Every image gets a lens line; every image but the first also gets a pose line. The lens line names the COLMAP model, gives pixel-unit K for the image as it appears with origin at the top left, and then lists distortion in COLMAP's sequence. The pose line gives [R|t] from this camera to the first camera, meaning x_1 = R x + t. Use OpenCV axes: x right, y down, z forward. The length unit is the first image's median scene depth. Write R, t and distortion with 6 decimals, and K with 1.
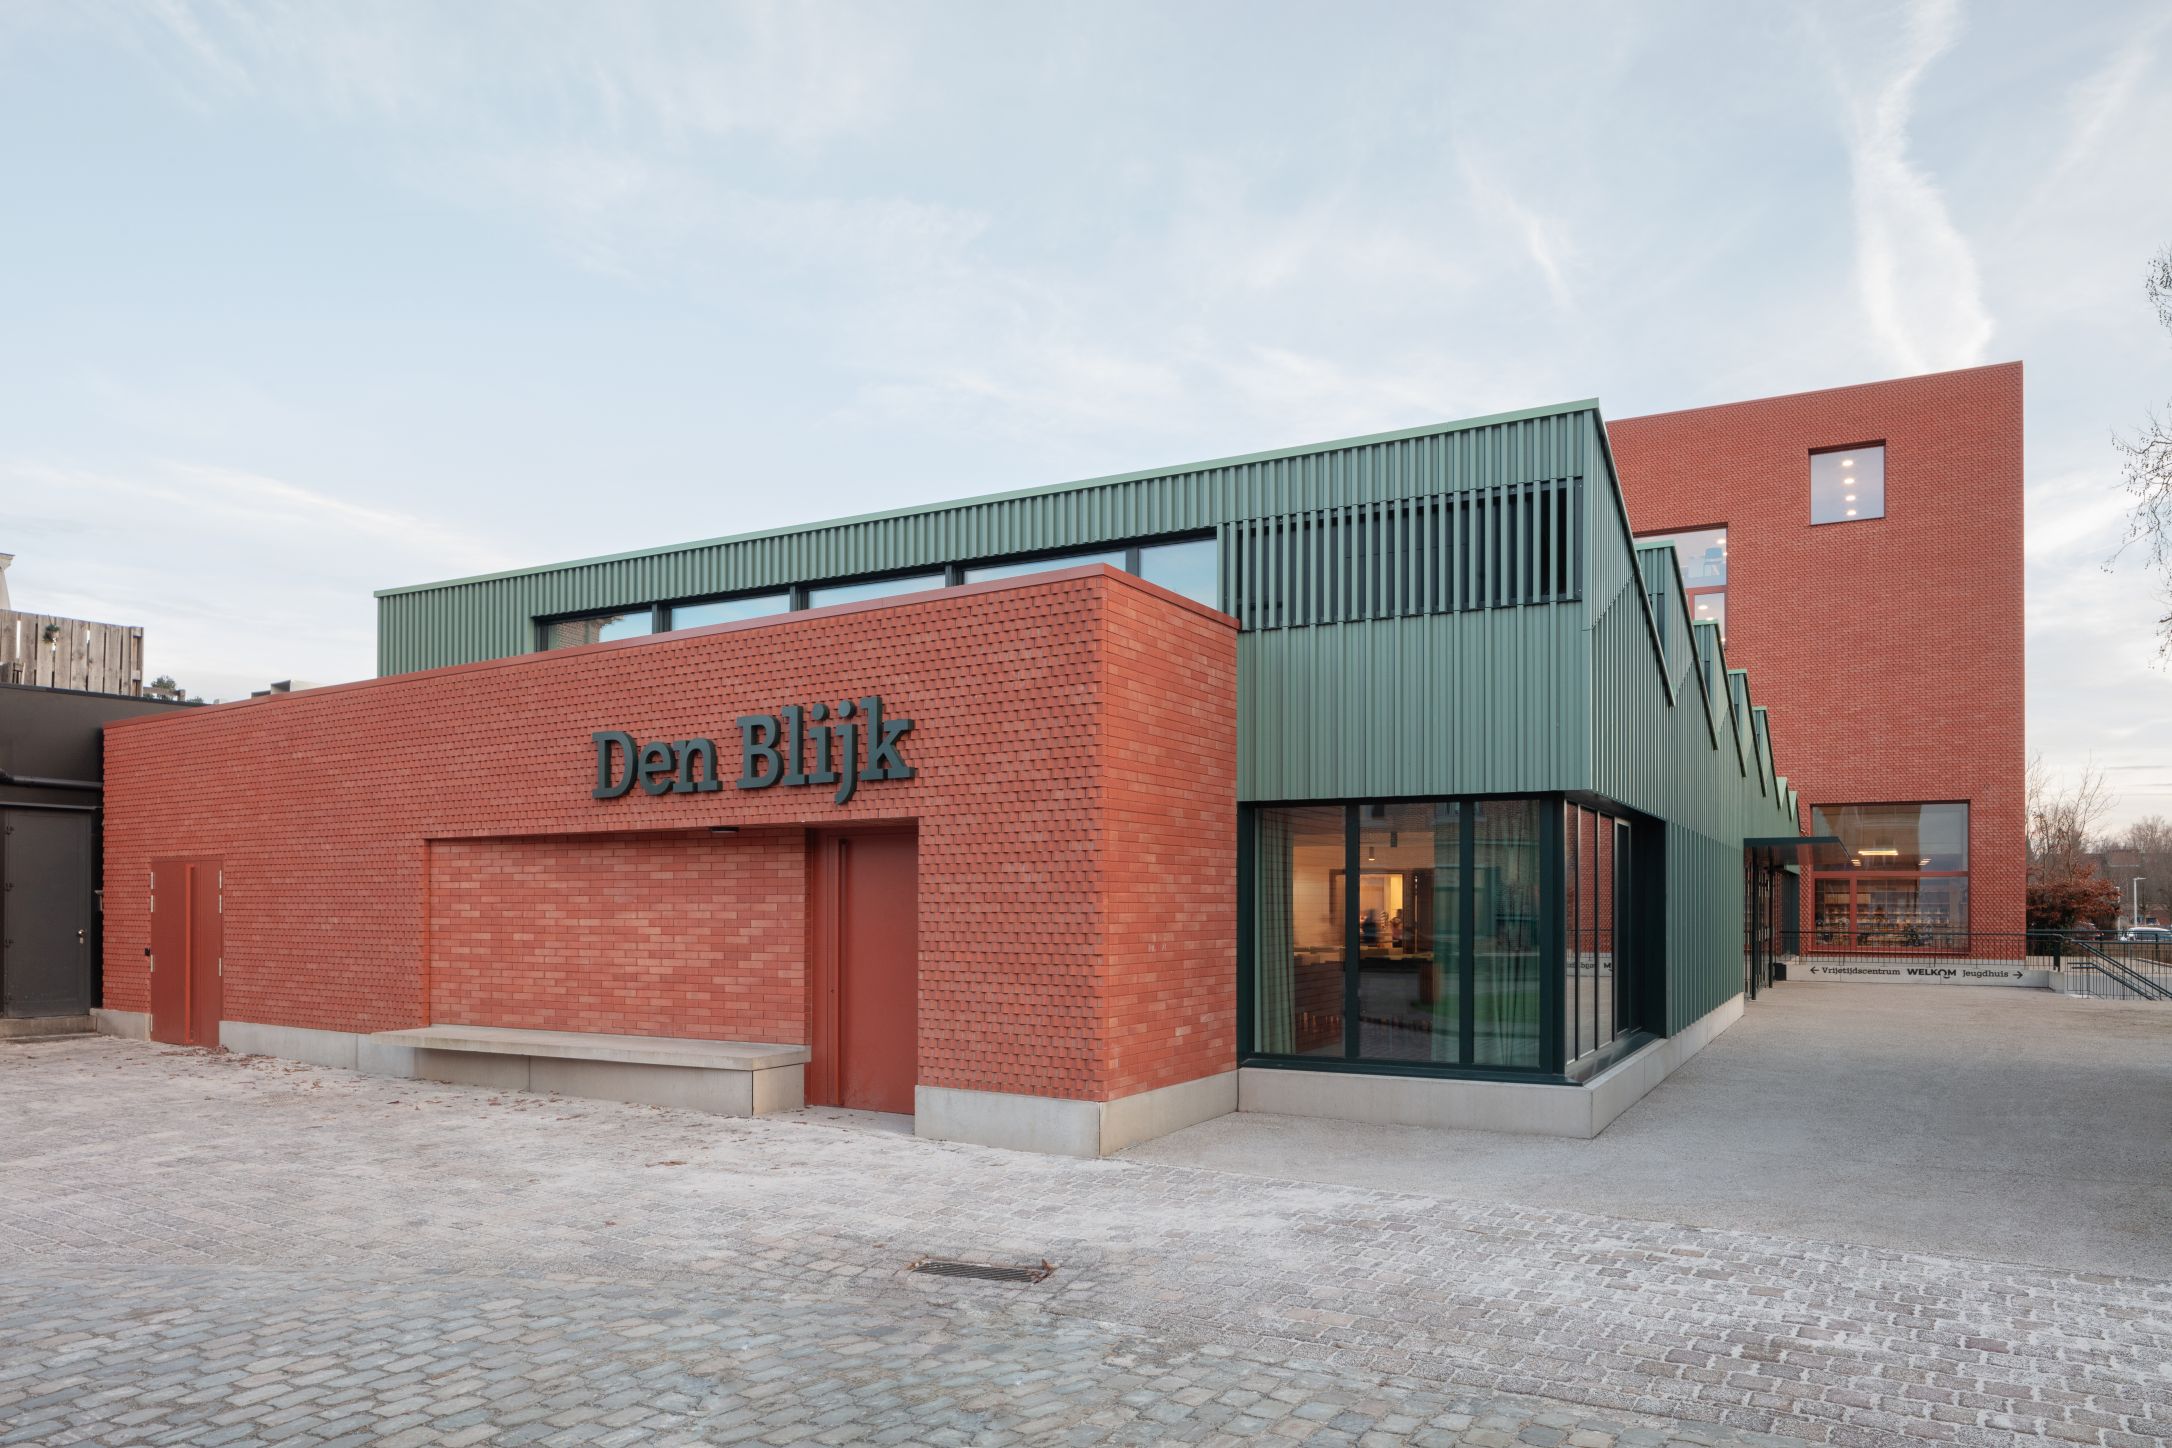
lens RADIAL K [[1488.3, 0, 1079.8], [0, 1488.3, 894.6], [0, 0, 1]] dist [-0.004546, -0.000456]
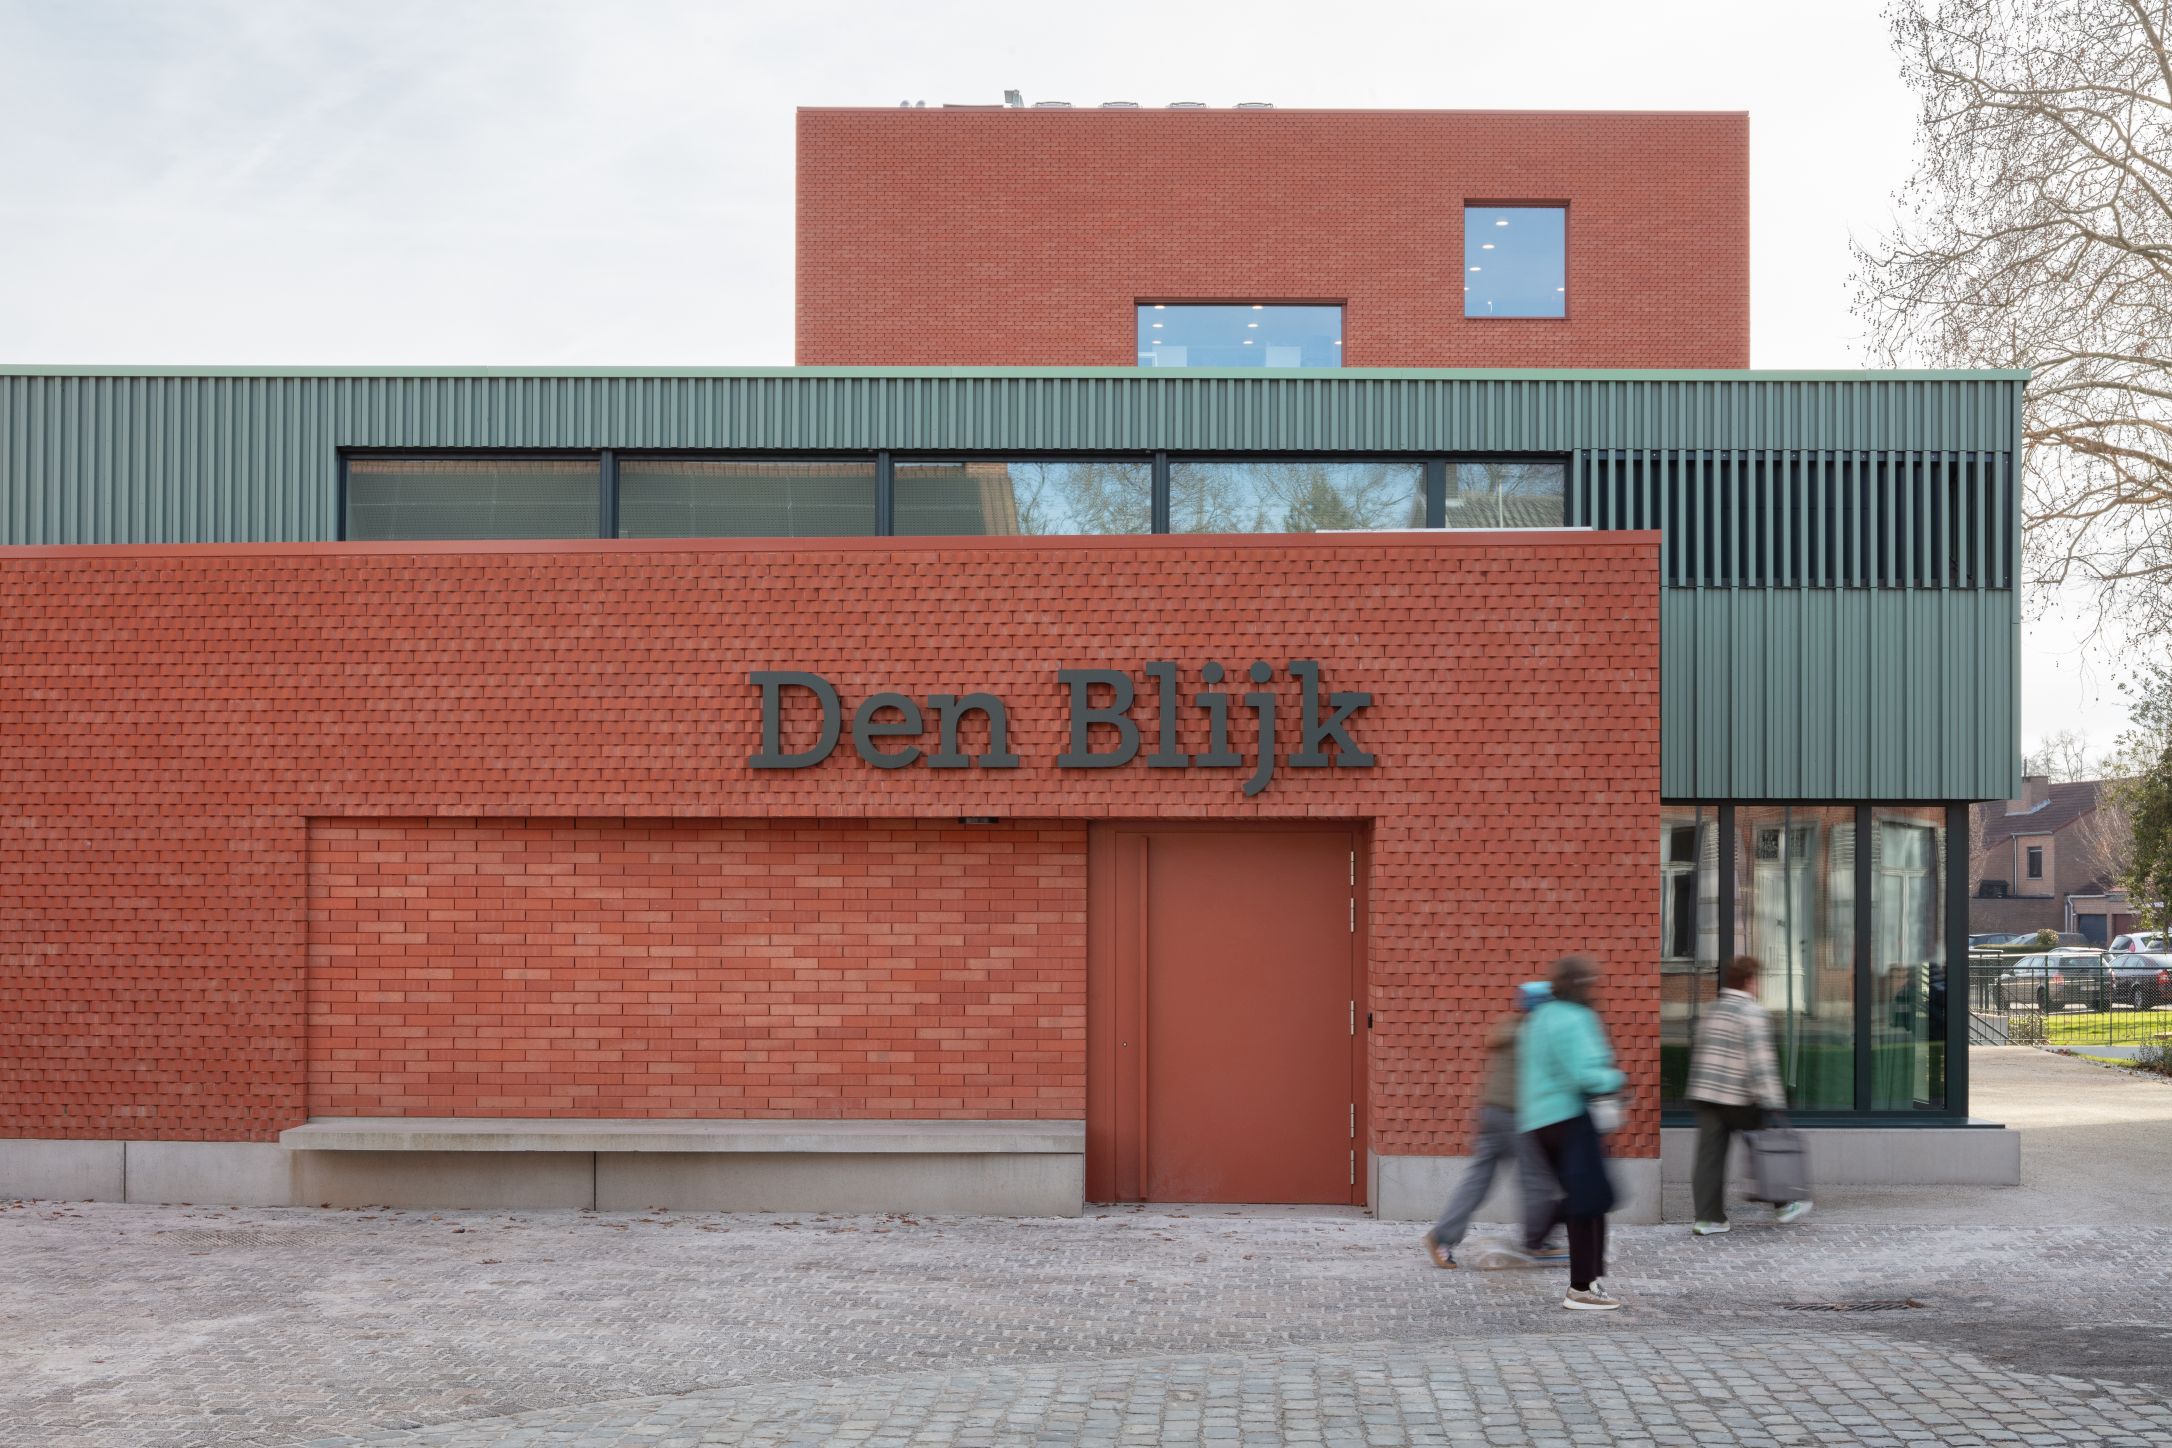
lens RADIAL K [[3212.3, 0, 1085.7], [0, 3212.3, 855.2], [0, 0, 1]] dist [-0.030235, -0.012154]
pose [[0.875119, 0.009988, 0.483805, -0.885417], [-0.006099, 0.999935, -0.009612, -0.011827], [-0.483870, 0.005461, 0.875123, -0.347311]]
